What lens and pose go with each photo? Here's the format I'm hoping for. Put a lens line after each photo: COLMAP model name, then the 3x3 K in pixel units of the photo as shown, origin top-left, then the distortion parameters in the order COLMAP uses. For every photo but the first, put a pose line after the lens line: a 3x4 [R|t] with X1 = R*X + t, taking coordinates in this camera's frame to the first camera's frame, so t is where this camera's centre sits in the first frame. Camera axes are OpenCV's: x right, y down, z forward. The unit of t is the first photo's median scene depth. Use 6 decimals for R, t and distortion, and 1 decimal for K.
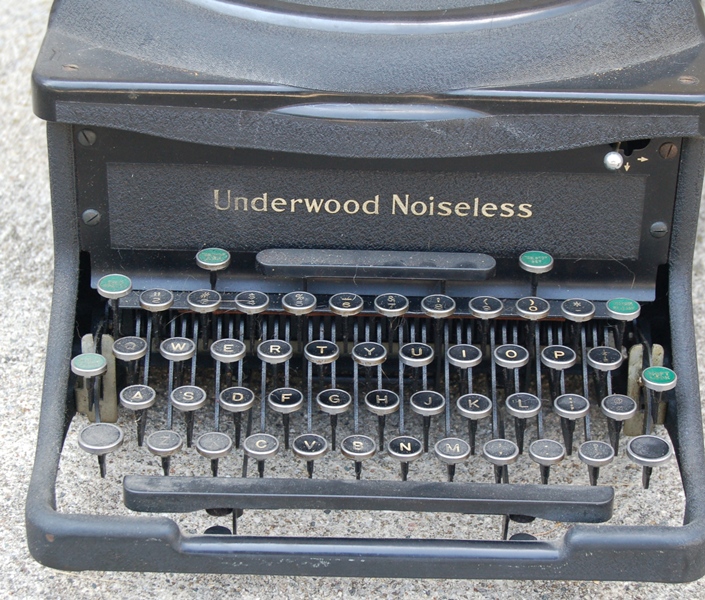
lens RADIAL K [[1621.3, 0, 351.5], [0, 1621.3, 300.1], [0, 0, 1]] dist [0.019434, 0.000000]
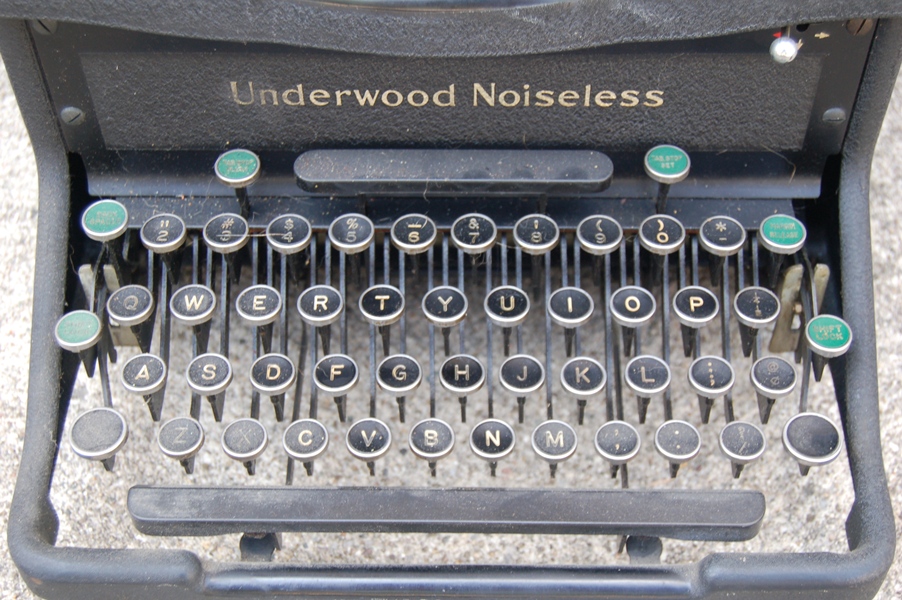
lens RADIAL K [[1324.9, 0, 447.0], [0, 1324.9, 303.9], [0, 0, 1]] dist [-0.028227, 0.000000]
pose [[0.999480, -0.017097, -0.027339, 0.028144], [0.024750, 0.950222, 0.310589, -0.156032], [0.020668, -0.311104, 0.950151, 0.401304]]
